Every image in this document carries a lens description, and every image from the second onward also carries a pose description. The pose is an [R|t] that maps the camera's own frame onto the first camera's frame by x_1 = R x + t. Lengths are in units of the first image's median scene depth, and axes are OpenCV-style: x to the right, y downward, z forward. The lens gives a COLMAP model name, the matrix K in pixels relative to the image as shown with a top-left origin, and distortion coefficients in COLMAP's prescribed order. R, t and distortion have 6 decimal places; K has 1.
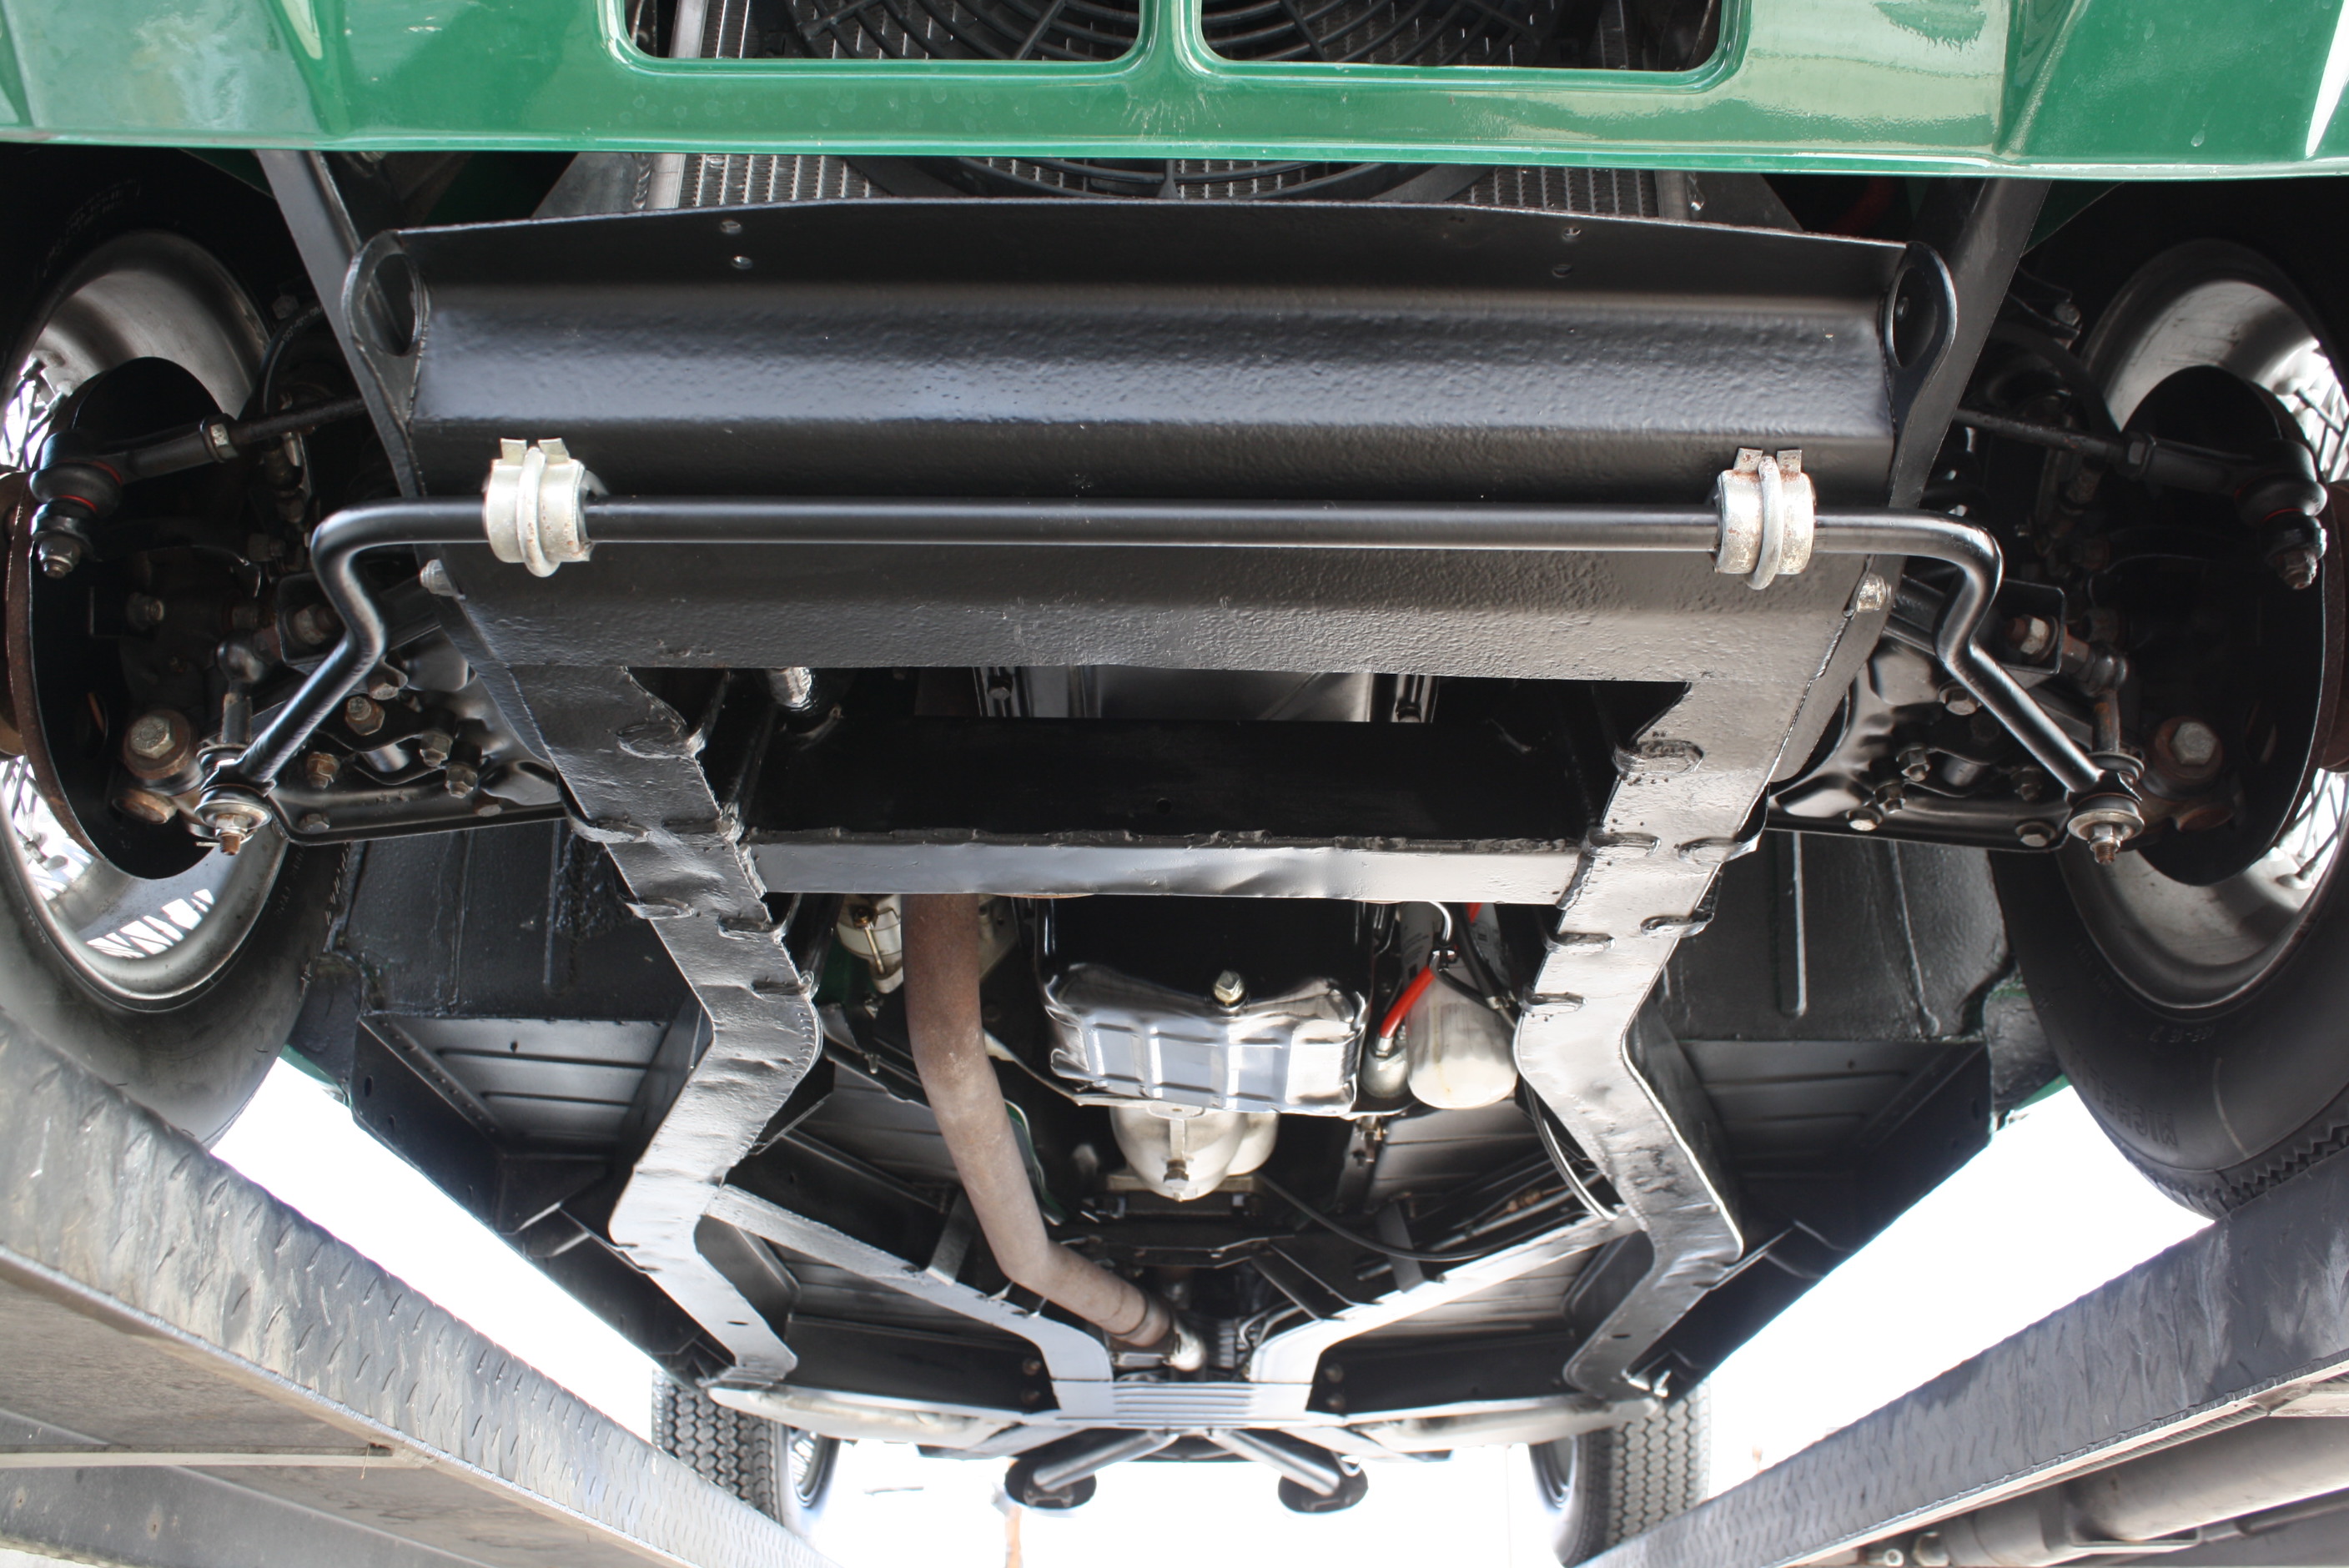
lens RADIAL K [[2301.9, 0, 1167.3], [0, 2301.9, 784.2], [0, 0, 1]] dist [-0.051007, 0.000000]
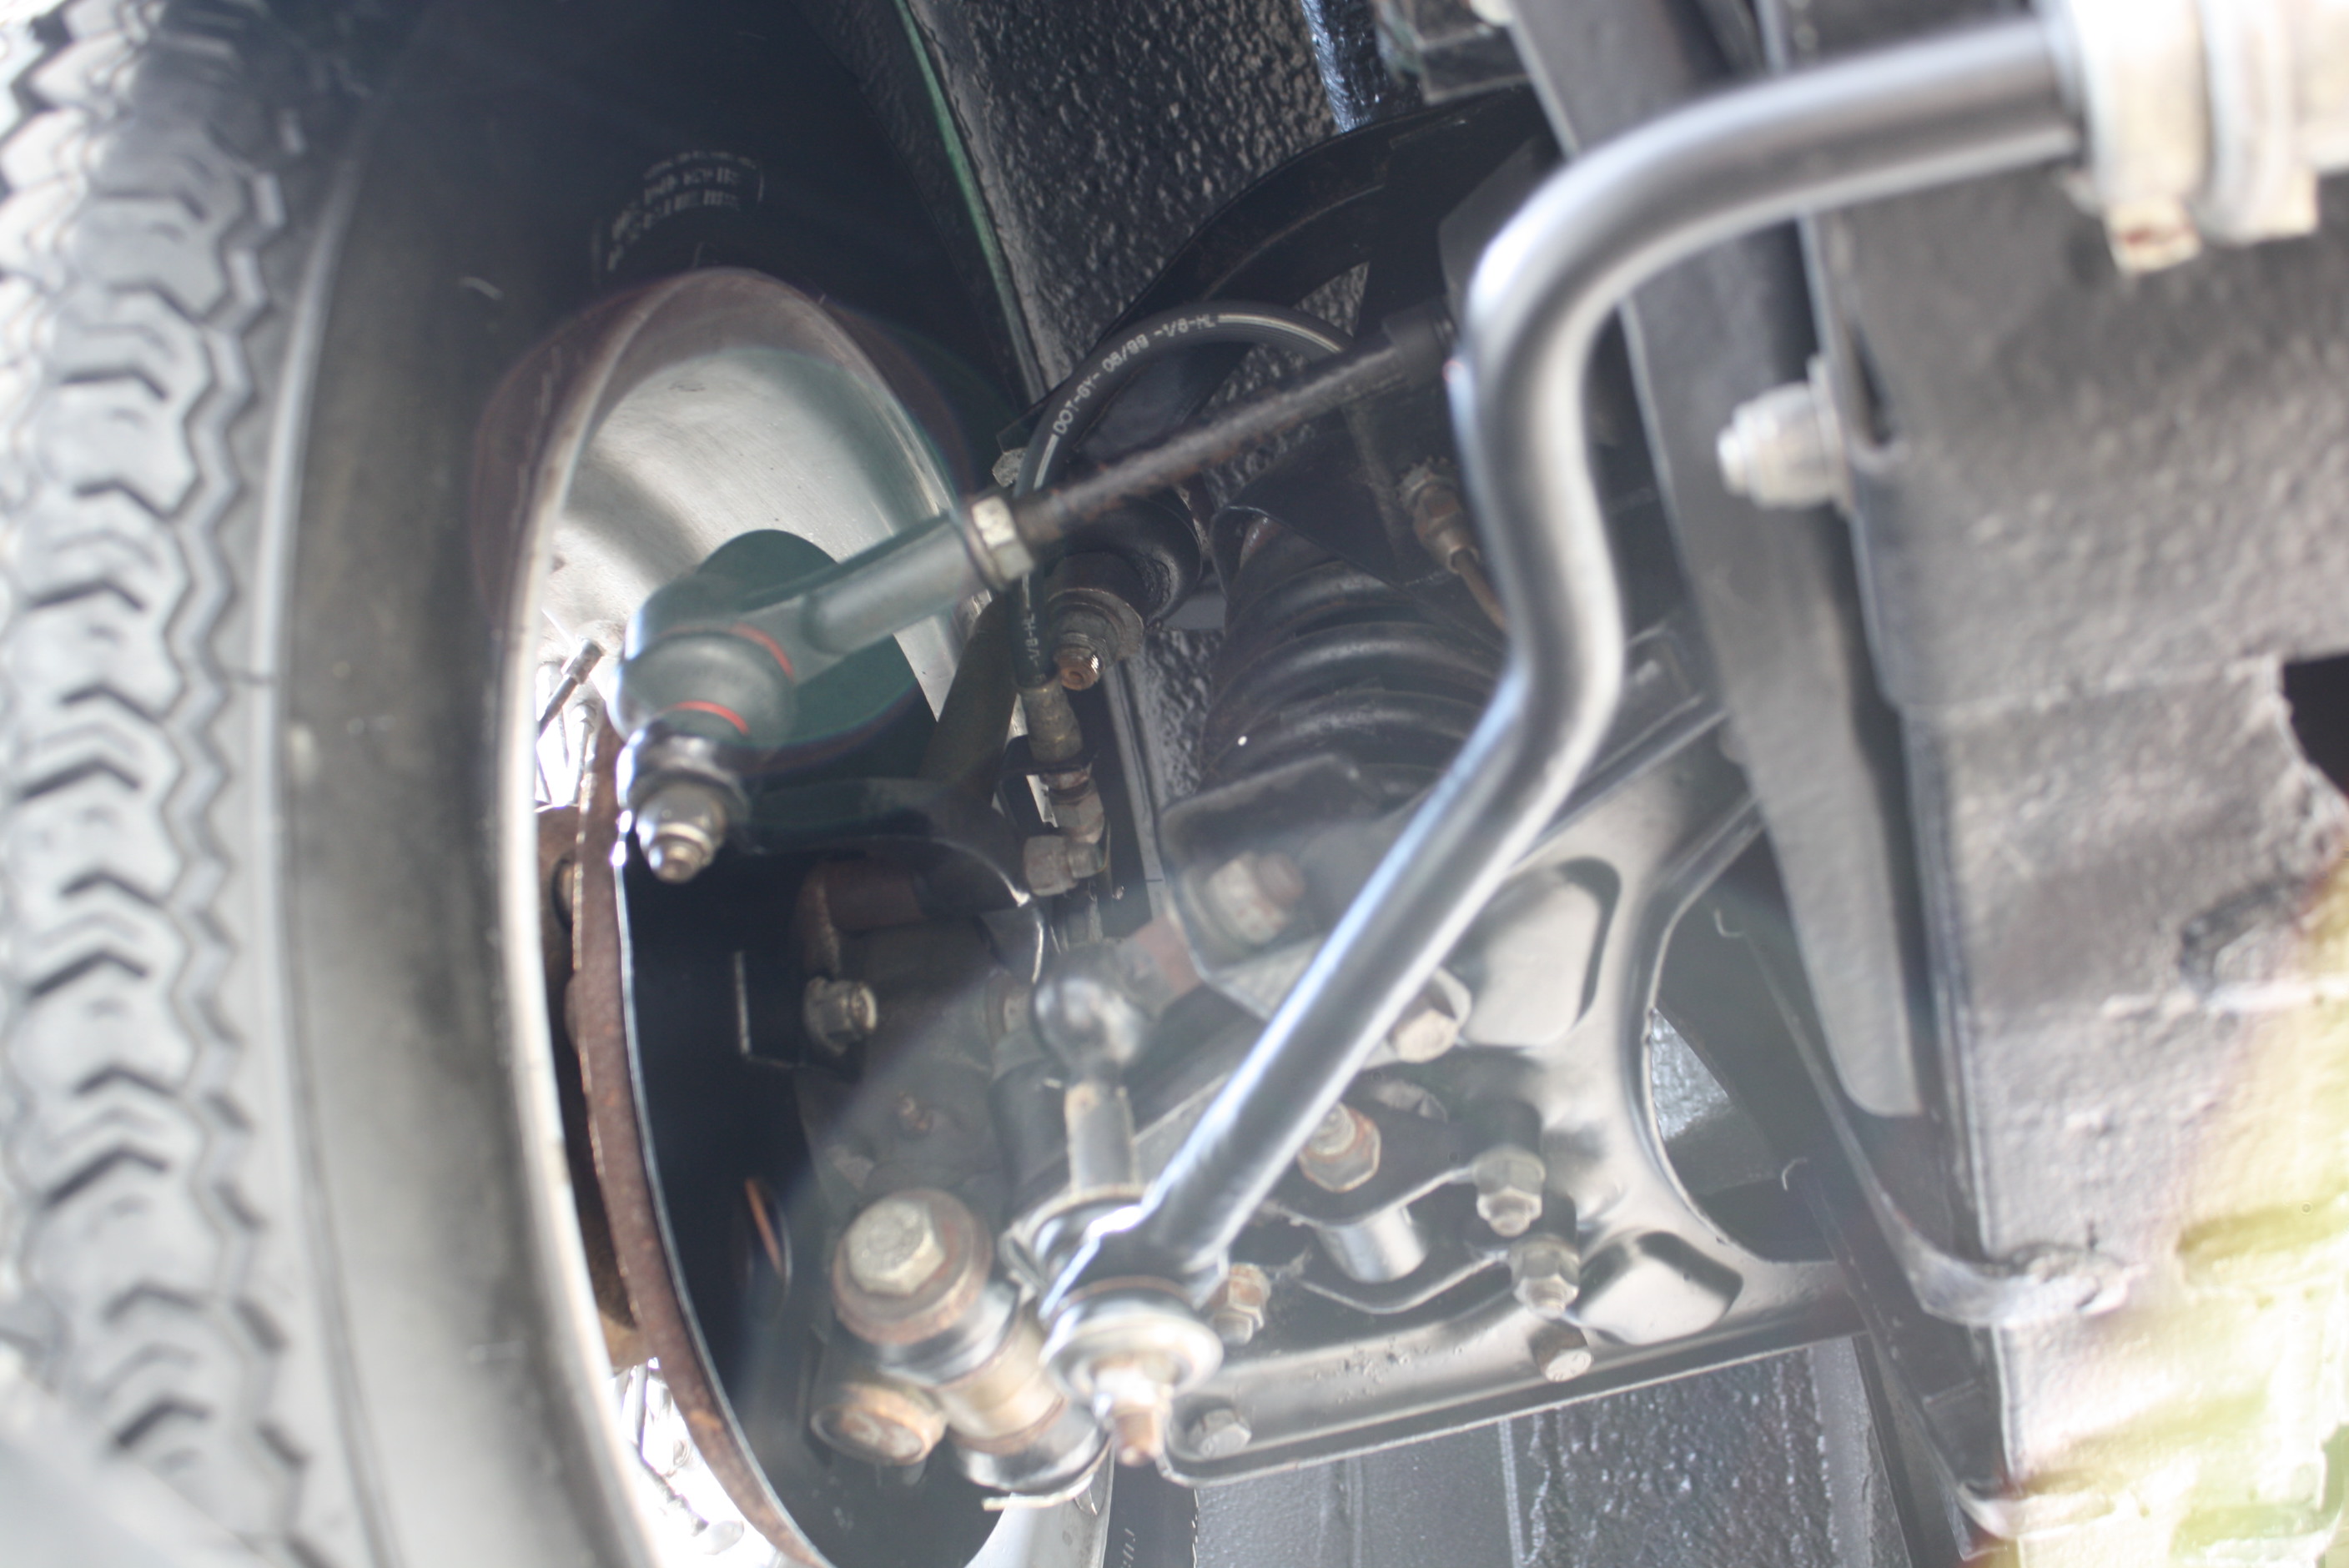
lens RADIAL K [[2778.0, 0, 1174.9], [0, 2778.0, 785.1], [0, 0, 1]] dist [-0.142800, 0.000000]
pose [[0.961191, -0.182120, -0.207228, -0.264612], [0.120344, 0.952700, -0.279071, 0.051135], [0.248250, 0.243302, 0.937644, 0.484462]]
